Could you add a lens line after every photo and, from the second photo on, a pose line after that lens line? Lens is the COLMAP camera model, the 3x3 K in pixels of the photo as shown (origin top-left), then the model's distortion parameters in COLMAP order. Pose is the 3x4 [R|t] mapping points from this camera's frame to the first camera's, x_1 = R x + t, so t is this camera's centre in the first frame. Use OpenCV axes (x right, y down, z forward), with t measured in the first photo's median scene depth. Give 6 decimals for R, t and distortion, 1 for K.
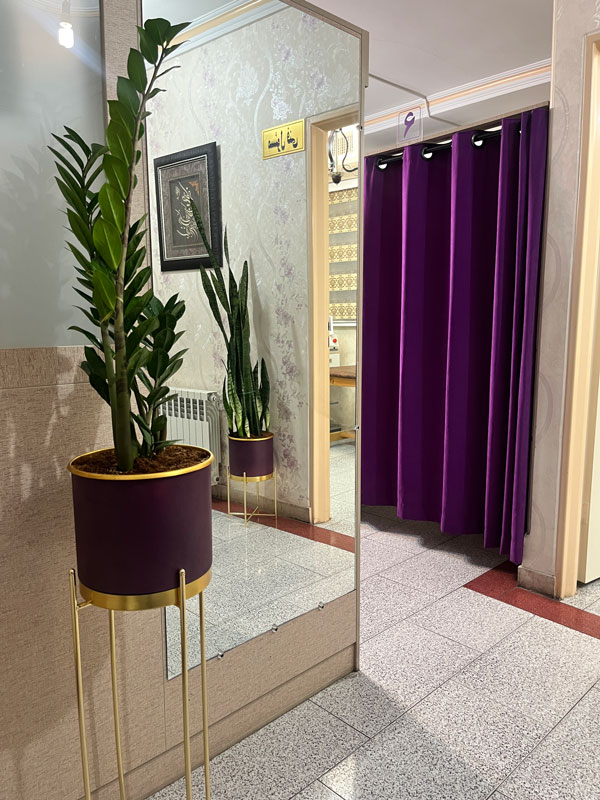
lens RADIAL K [[601.6, 0, 300.4], [0, 601.6, 403.1], [0, 0, 1]] dist [0.021250, -0.024049]
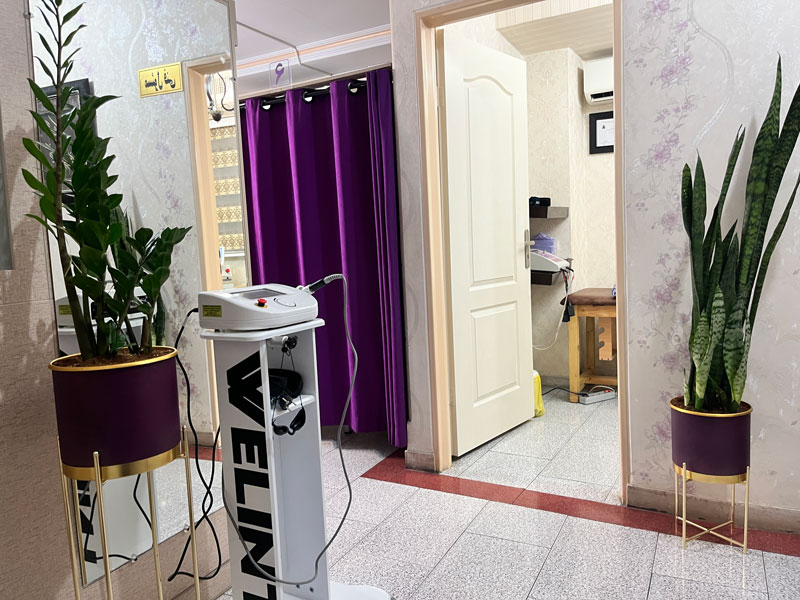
lens RADIAL K [[601.6, 0, 402.1], [0, 601.6, 297.8], [0, 0, 1]] dist [0.021250, -0.024049]
pose [[0.942450, -0.069450, 0.327053, -0.002273], [0.089547, 0.994883, -0.046778, 0.028134], [-0.322131, 0.073373, 0.943847, -0.102413]]
